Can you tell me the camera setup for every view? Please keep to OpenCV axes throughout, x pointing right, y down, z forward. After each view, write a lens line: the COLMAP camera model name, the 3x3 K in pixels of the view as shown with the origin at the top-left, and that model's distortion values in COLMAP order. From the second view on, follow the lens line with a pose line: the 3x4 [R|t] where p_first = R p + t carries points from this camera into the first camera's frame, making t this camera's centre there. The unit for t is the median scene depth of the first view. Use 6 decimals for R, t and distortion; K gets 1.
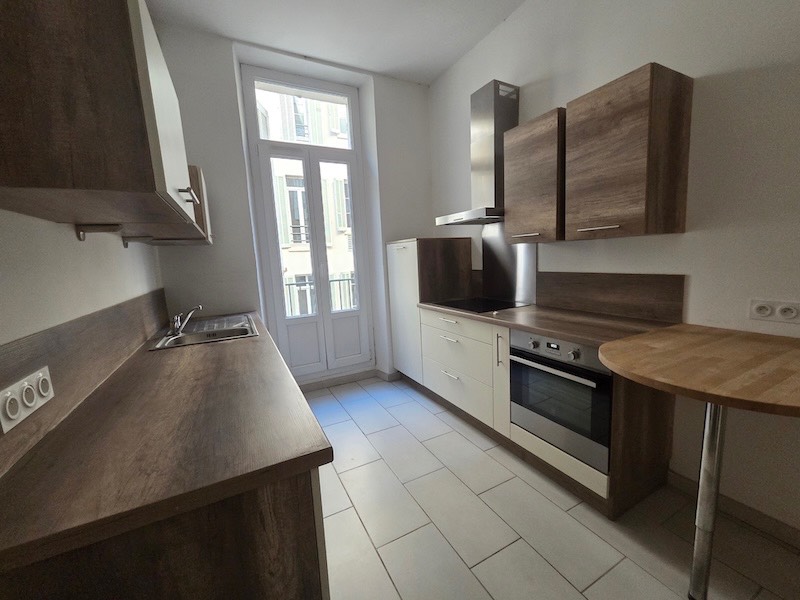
lens RADIAL K [[325.8, 0, 400.0], [0, 325.8, 300.0], [0, 0, 1]] dist [-0.000166, -0.000165]
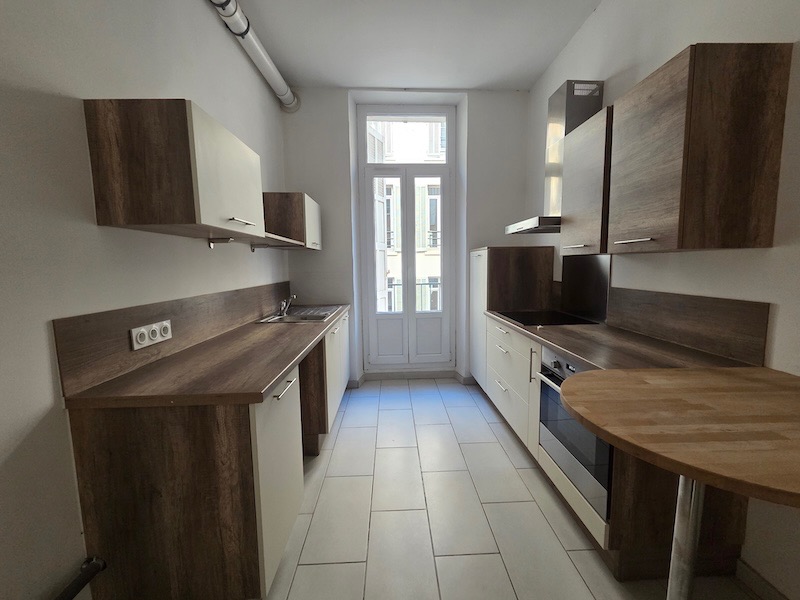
lens RADIAL K [[325.4, 0, 405.2], [0, 325.4, 298.7], [0, 0, 1]] dist [0.000199, 0.000248]
pose [[0.903271, 0.081183, -0.421320, 0.299676], [-0.087331, 0.996168, 0.004719, -0.012193], [0.420088, 0.032532, 0.906900, -0.026047]]
